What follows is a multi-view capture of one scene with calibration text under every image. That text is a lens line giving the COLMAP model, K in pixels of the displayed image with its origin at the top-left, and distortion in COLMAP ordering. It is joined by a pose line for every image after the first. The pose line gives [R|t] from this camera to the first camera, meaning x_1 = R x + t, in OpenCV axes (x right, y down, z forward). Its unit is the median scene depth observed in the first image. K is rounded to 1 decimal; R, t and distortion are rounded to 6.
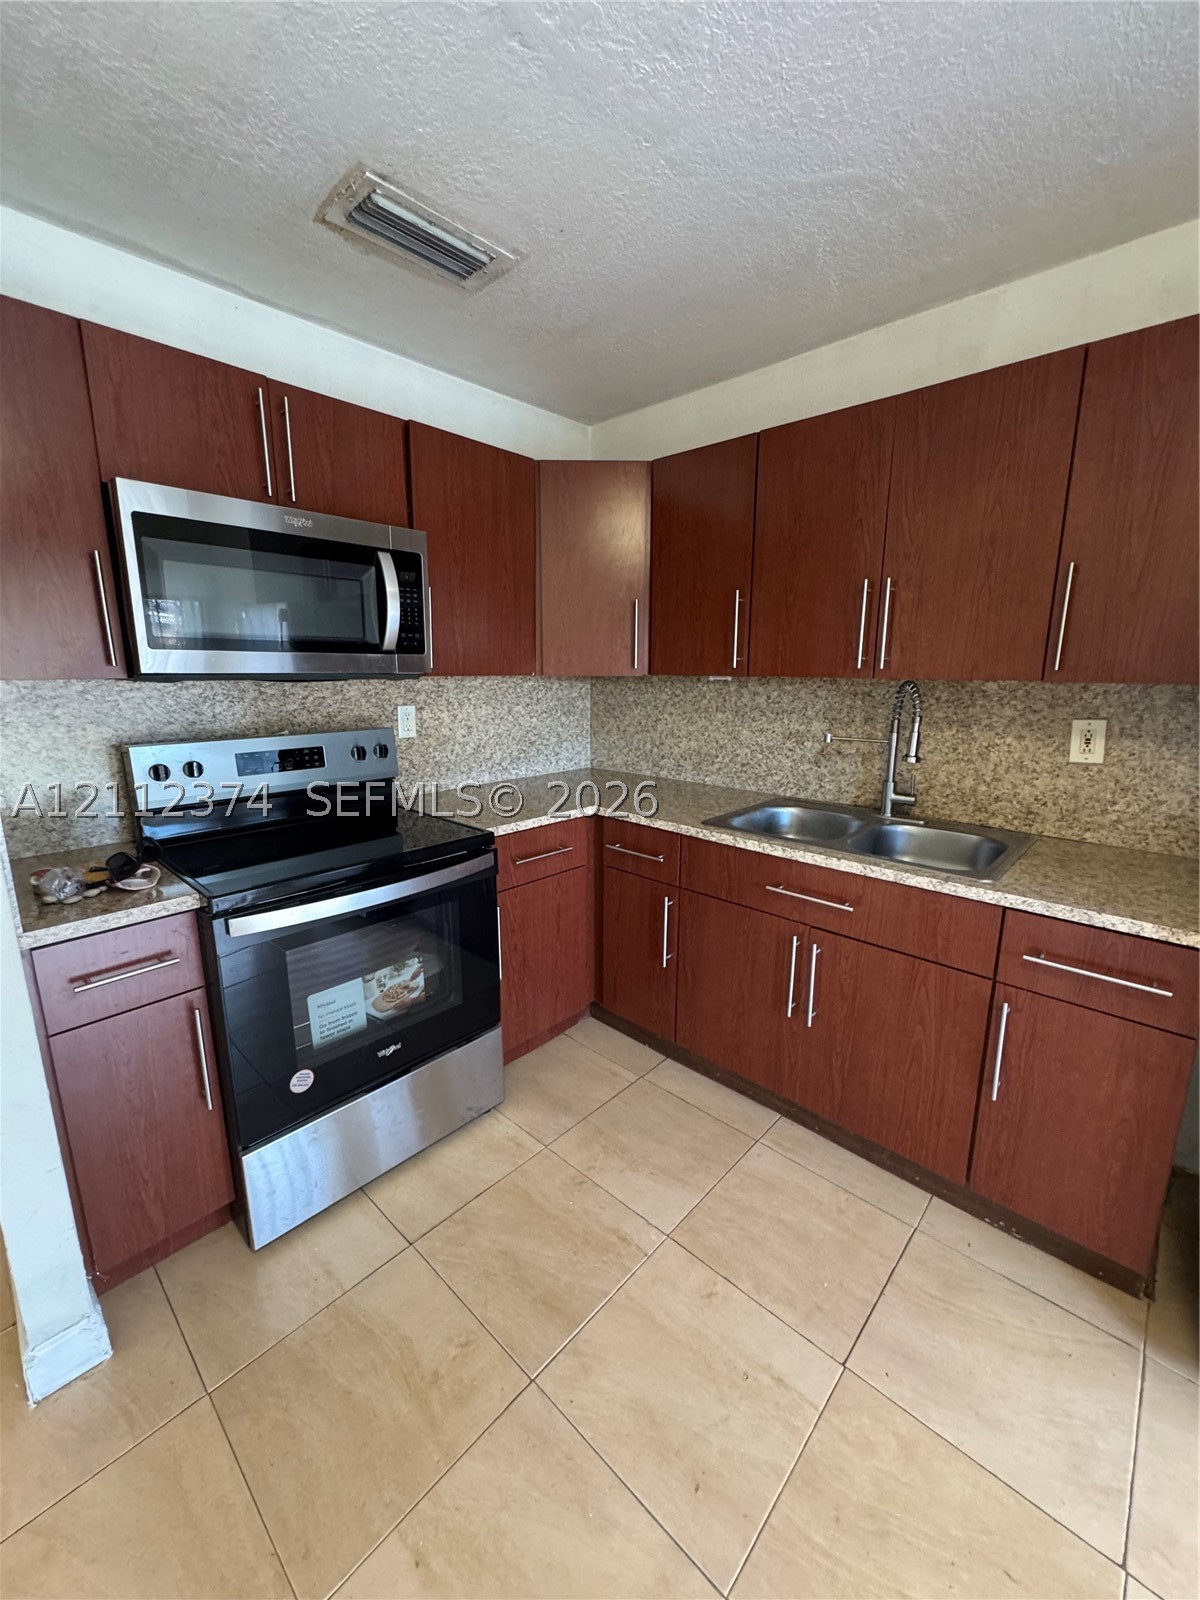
lens RADIAL K [[640.9, 0, 600.0], [0, 640.9, 800.0], [0, 0, 1]] dist [-0.002796, -0.000697]
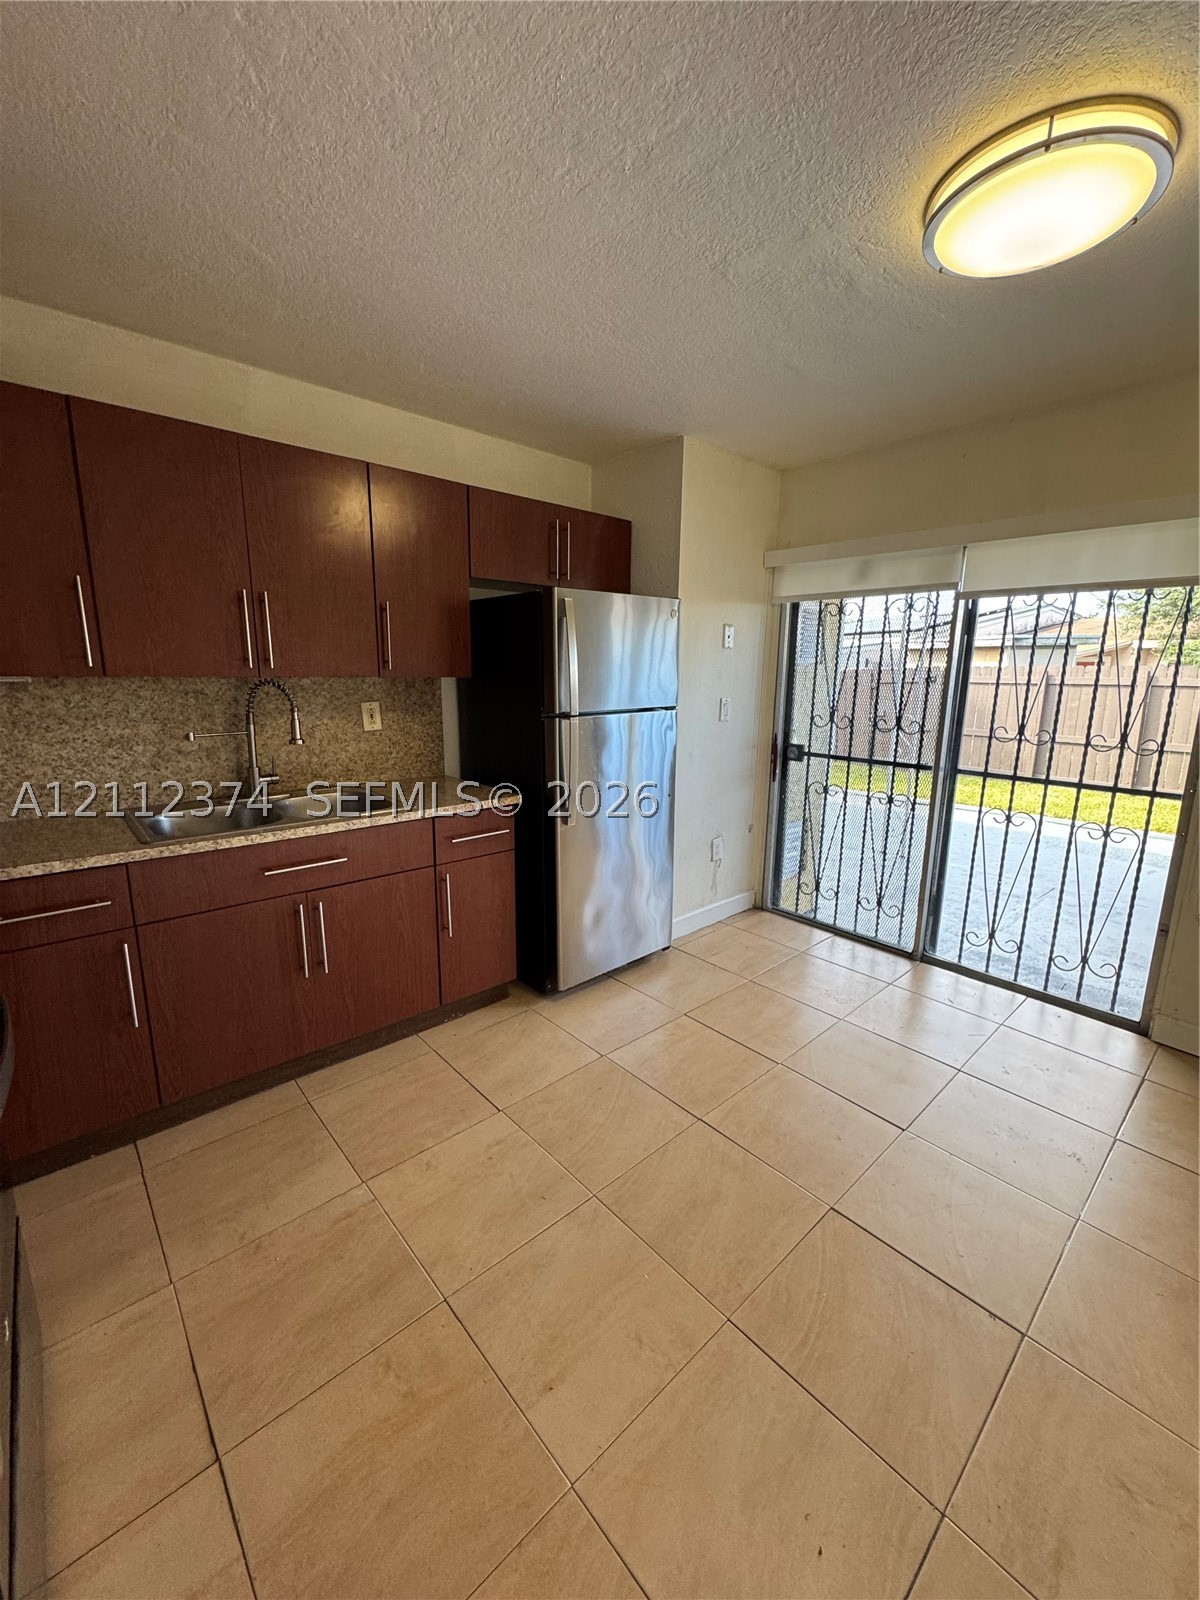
lens RADIAL K [[640.9, 0, 600.0], [0, 640.9, 800.0], [0, 0, 1]] dist [-0.002796, -0.000697]
pose [[0.090050, -0.198166, 0.976023, -0.679301], [0.196318, 0.964309, 0.177674, -0.059802], [-0.976397, 0.175611, 0.125740, 0.293651]]
